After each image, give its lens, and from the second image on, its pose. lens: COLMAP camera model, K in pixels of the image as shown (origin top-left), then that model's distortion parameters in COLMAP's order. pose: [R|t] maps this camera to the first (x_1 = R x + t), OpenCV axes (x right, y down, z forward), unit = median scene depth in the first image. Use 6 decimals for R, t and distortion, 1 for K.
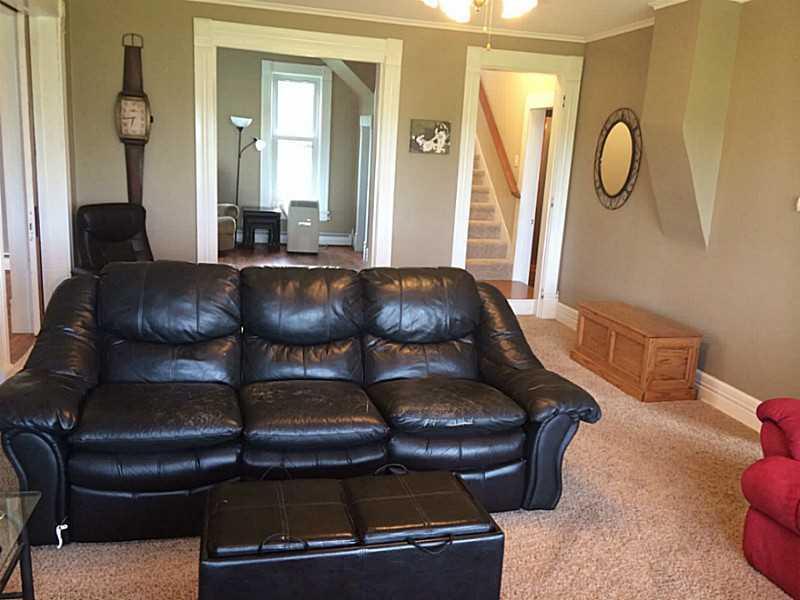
lens RADIAL K [[684.1, 0, 403.9], [0, 684.1, 296.6], [0, 0, 1]] dist [0.087071, -0.123254]
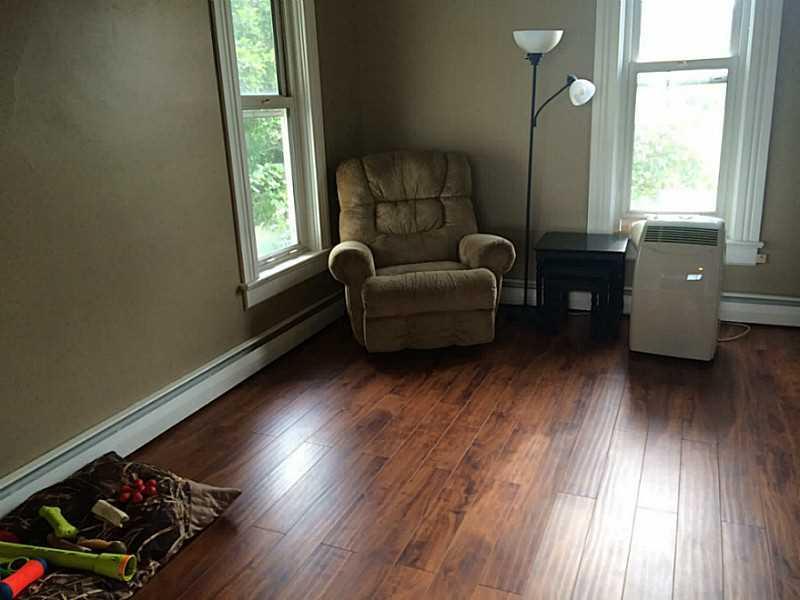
lens RADIAL K [[684.1, 0, 403.9], [0, 684.1, 296.6], [0, 0, 1]] dist [0.087071, -0.123254]
pose [[0.793489, 0.078126, -0.603549, -0.029887], [-0.042483, 0.996417, 0.073128, -0.117238], [0.607099, -0.032386, 0.793966, 0.573575]]
